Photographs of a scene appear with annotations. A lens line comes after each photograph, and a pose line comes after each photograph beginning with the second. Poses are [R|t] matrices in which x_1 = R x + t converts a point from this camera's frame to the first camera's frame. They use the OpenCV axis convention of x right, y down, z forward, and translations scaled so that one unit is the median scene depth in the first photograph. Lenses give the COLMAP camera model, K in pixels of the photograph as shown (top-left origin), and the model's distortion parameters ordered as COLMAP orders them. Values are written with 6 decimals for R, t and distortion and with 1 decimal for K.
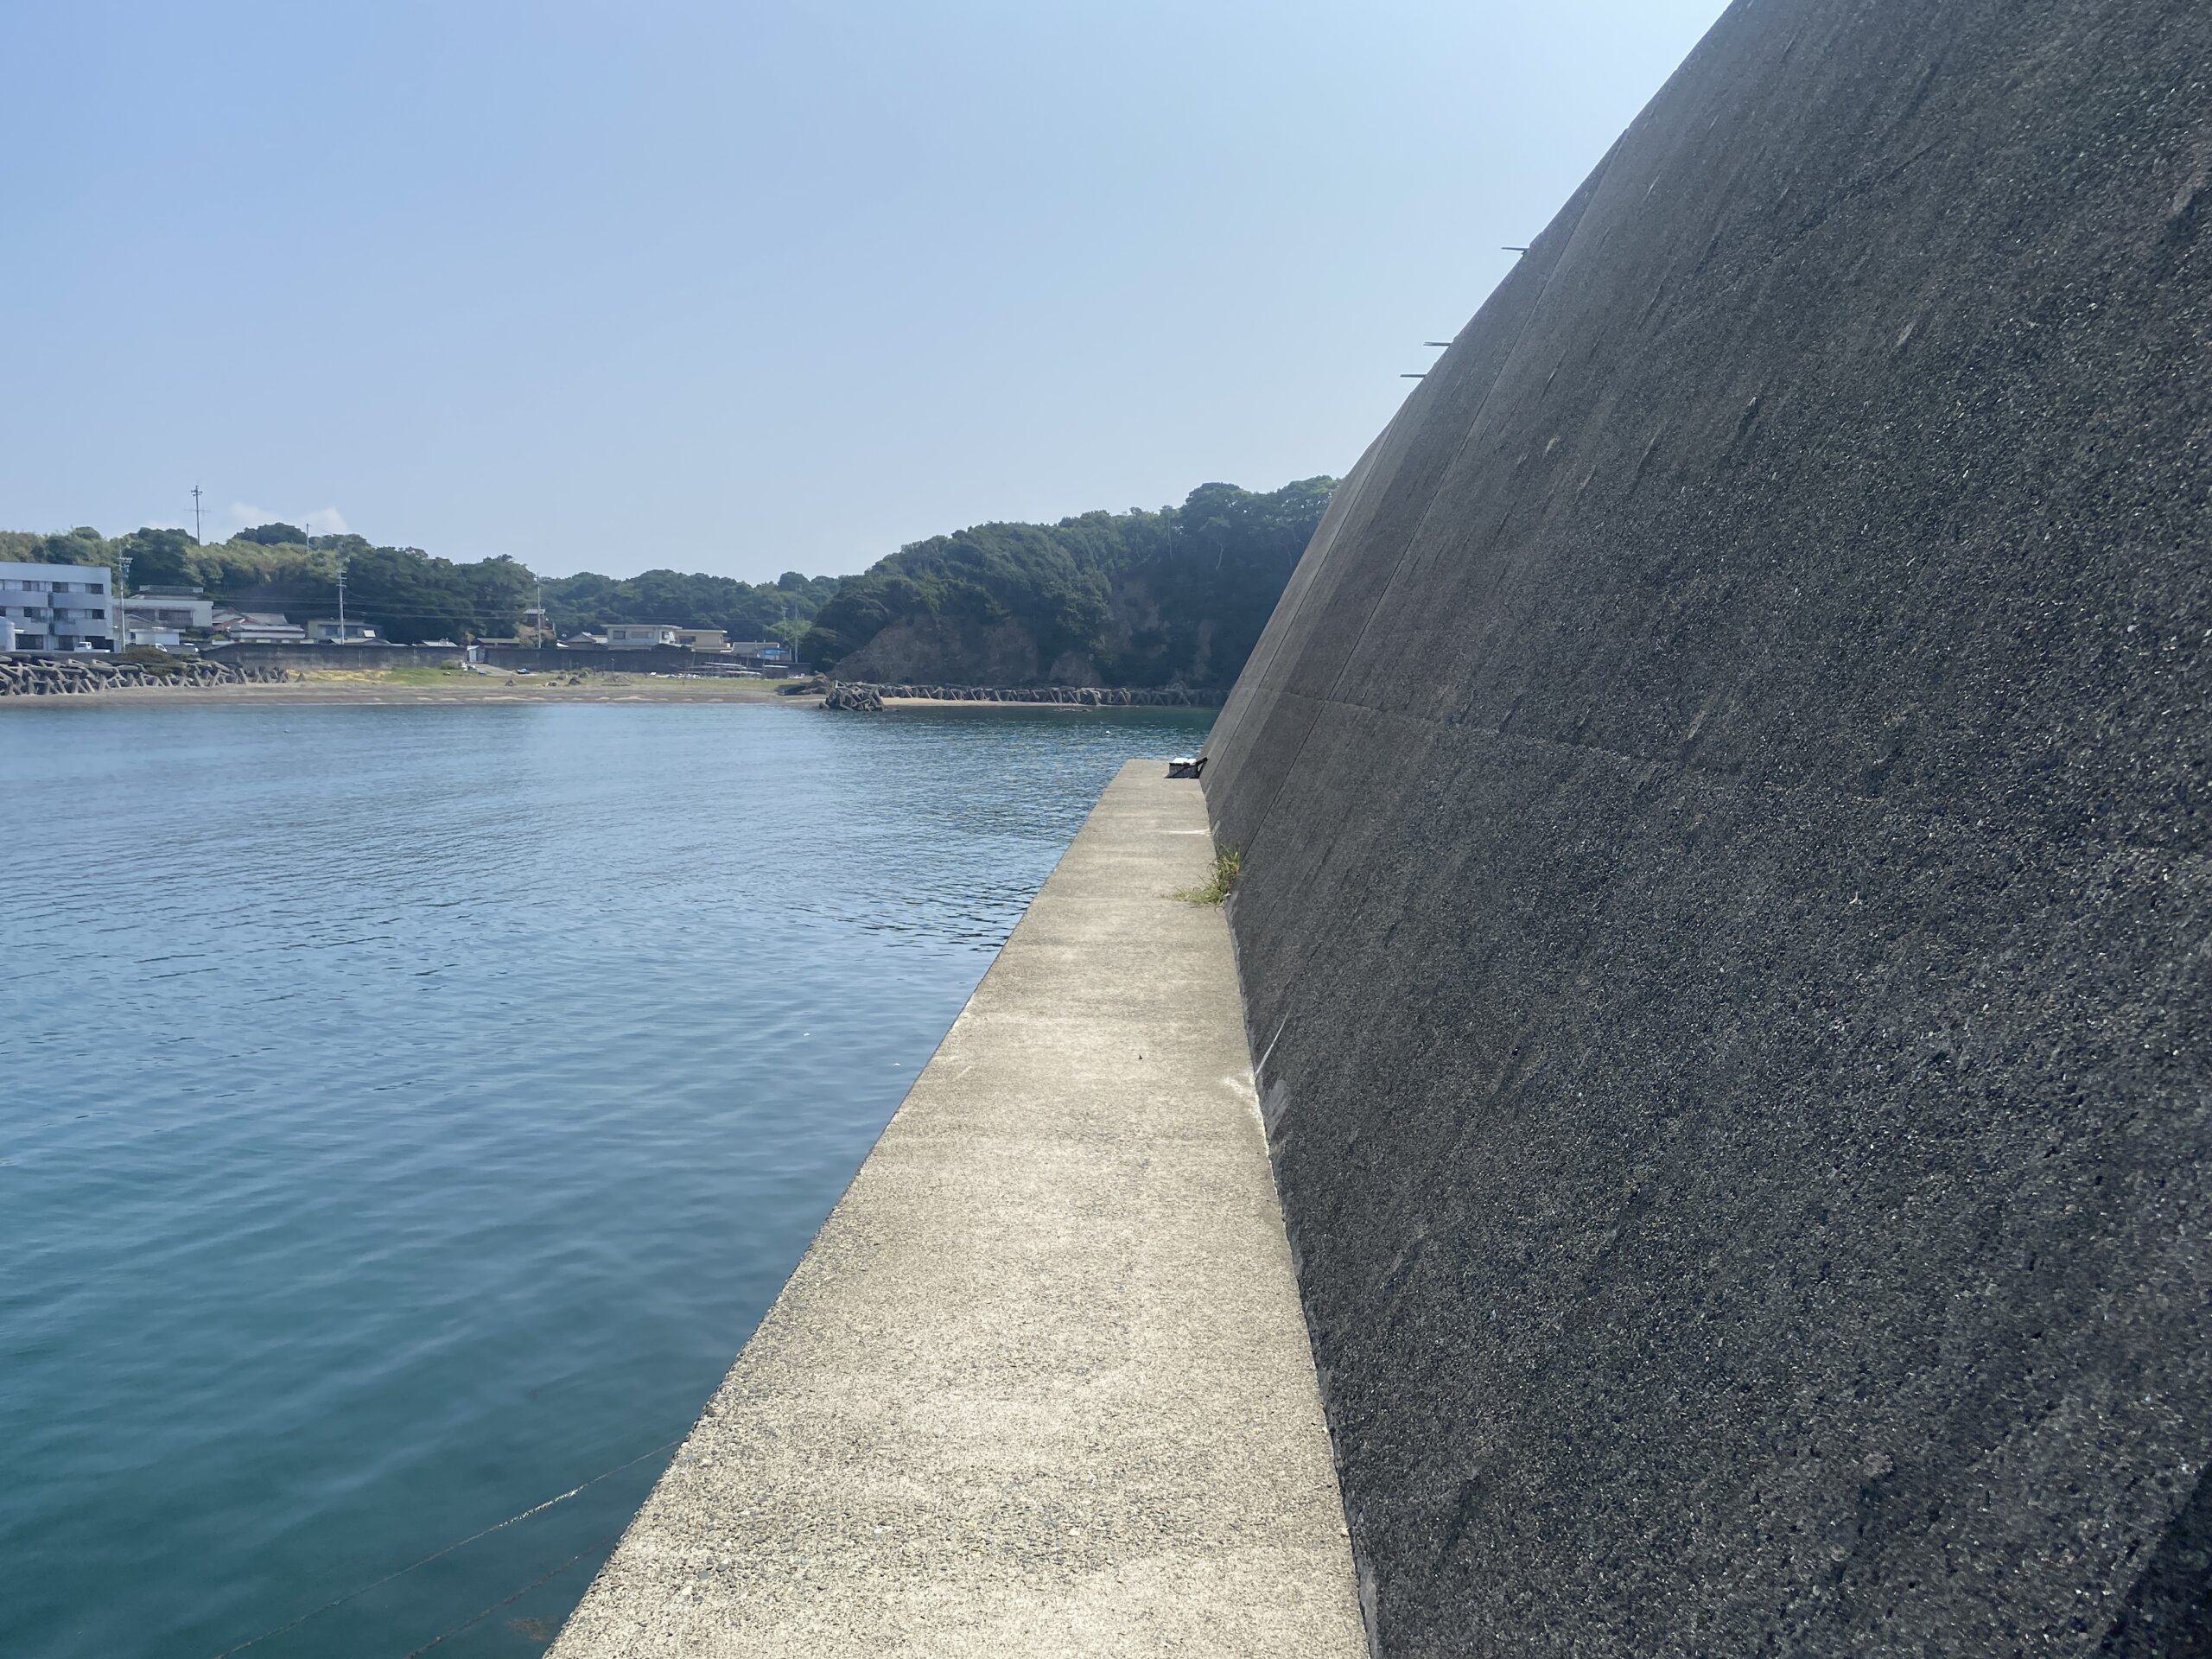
lens RADIAL K [[1635.6, 0, 1117.0], [0, 1635.6, 827.5], [0, 0, 1]] dist [-0.015906, 0.003289]
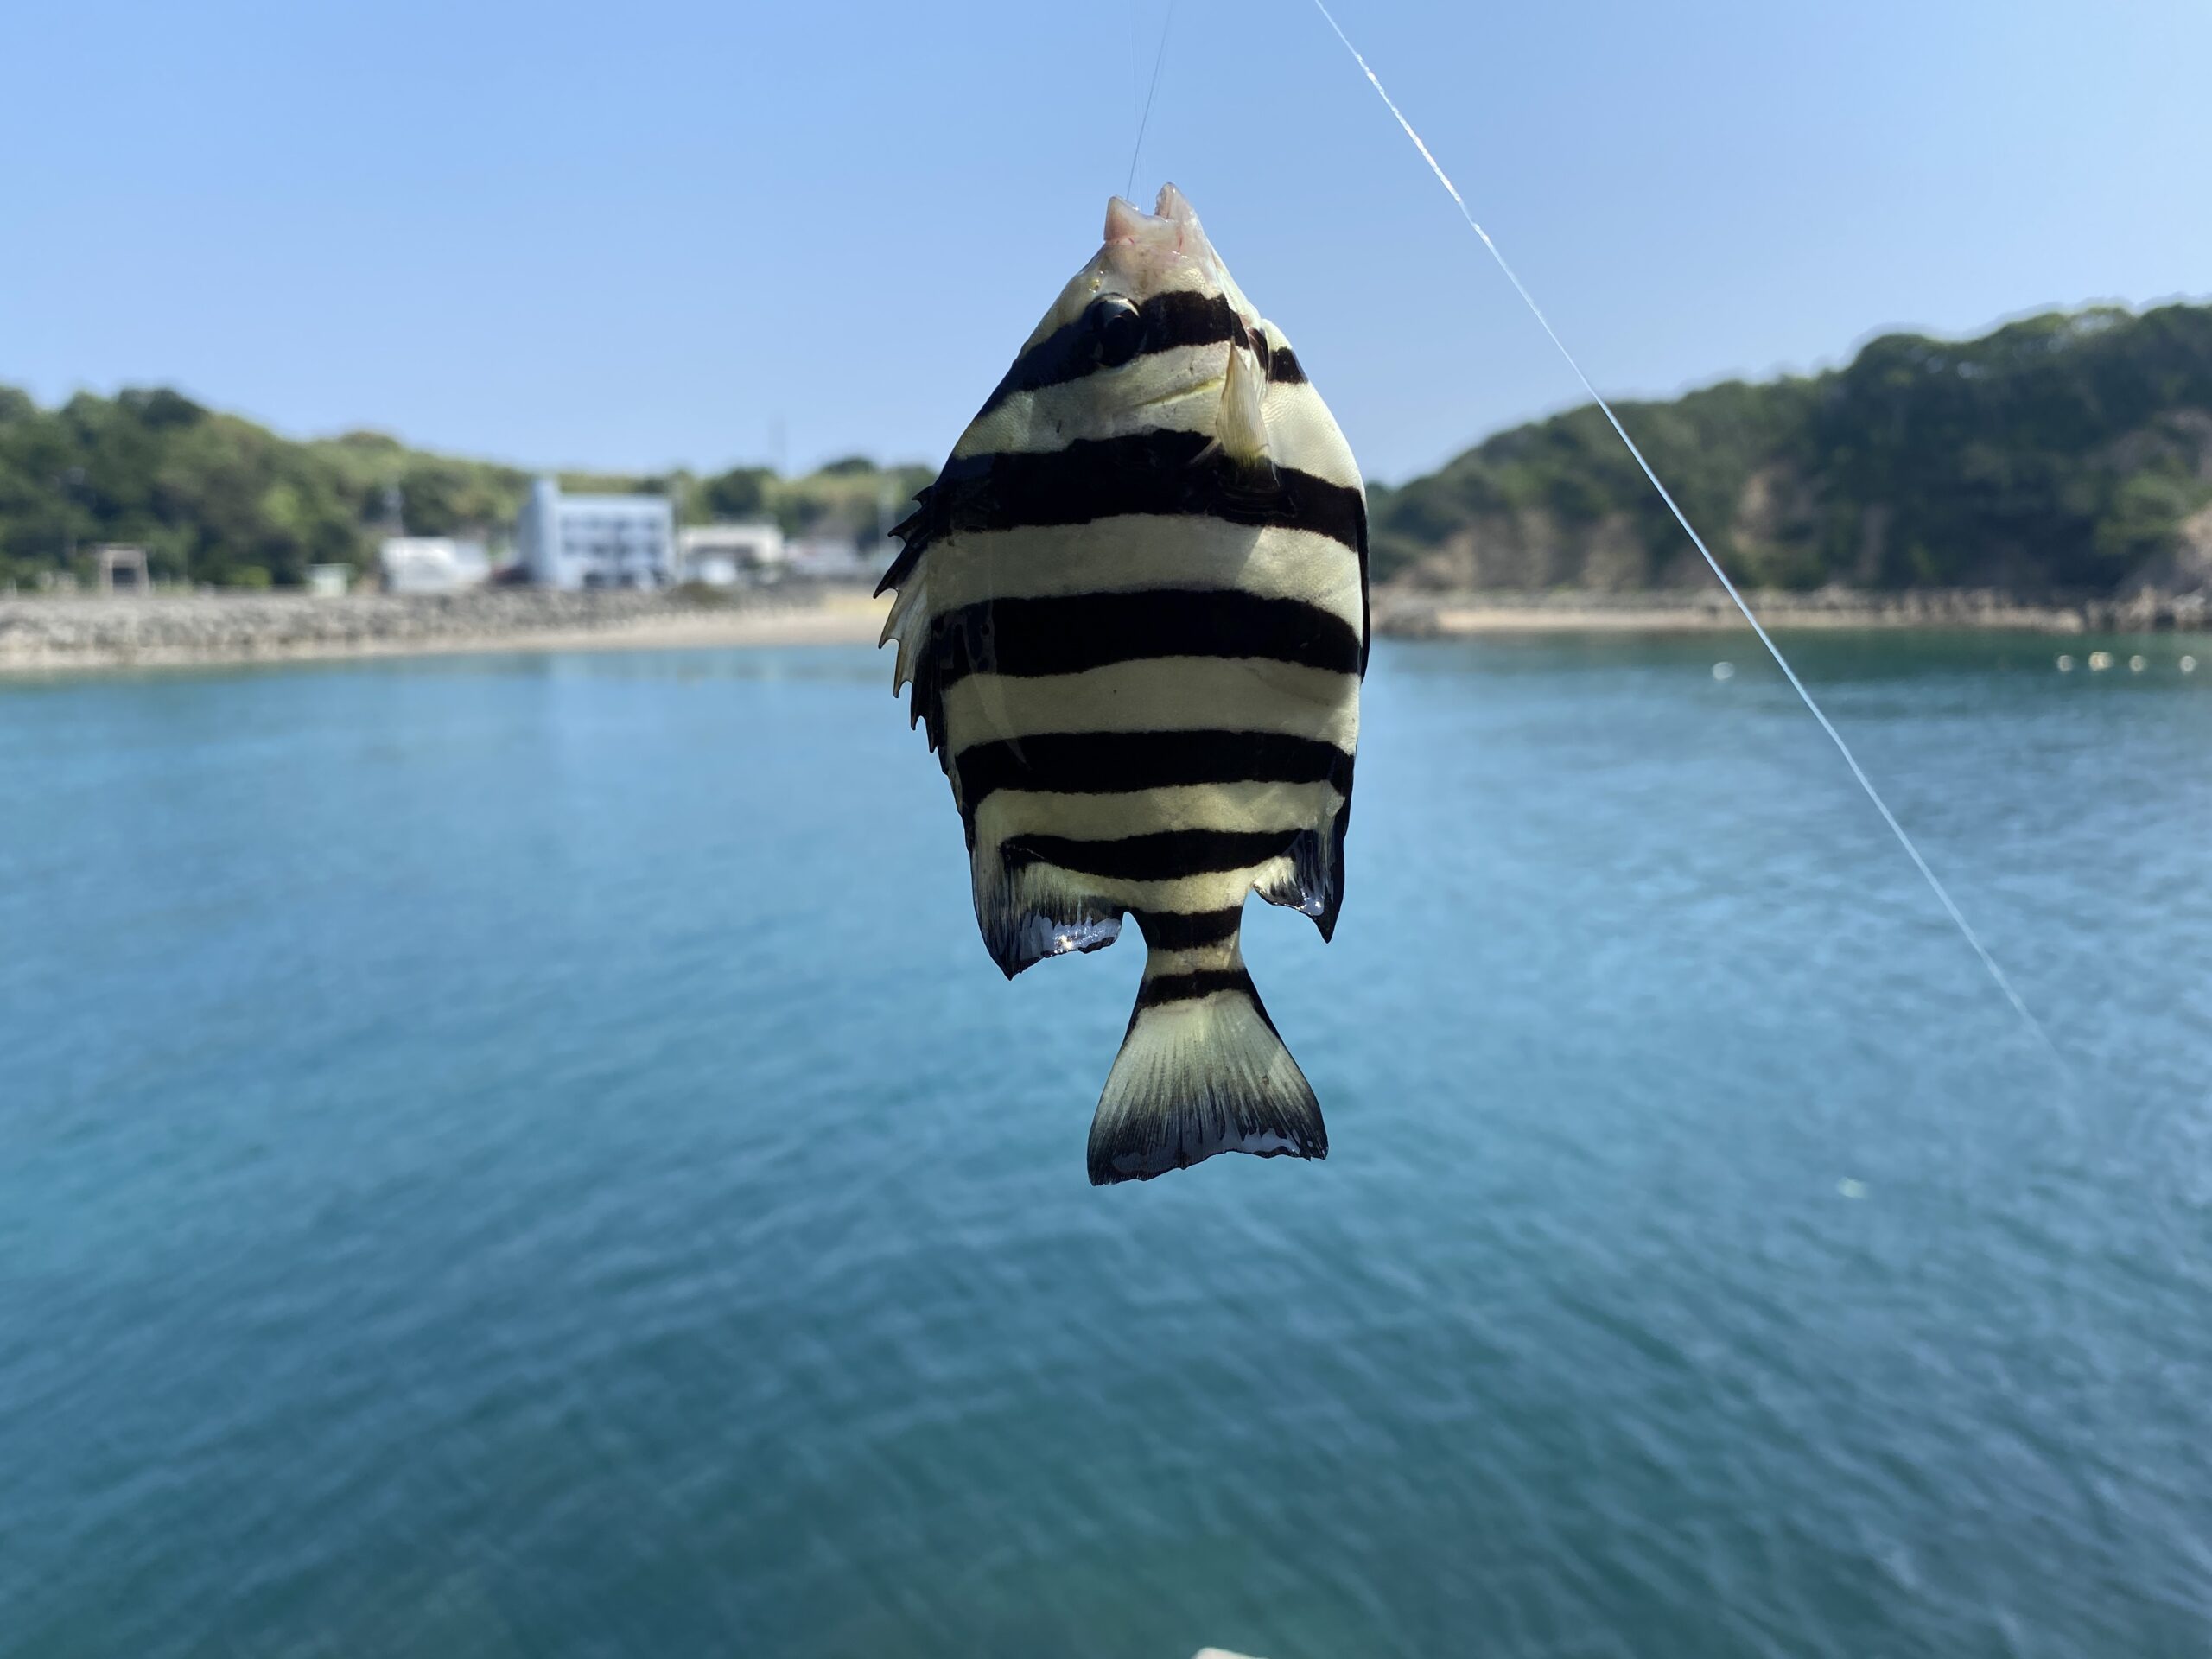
lens RADIAL K [[1635.6, 0, 1109.2], [0, 1635.6, 834.8], [0, 0, 1]] dist [-0.015906, 0.003289]
pose [[0.935815, 0.025969, -0.351533, -0.010546], [-0.006588, 0.998397, 0.056215, -0.011917], [0.352429, -0.050291, 0.934486, 0.130630]]
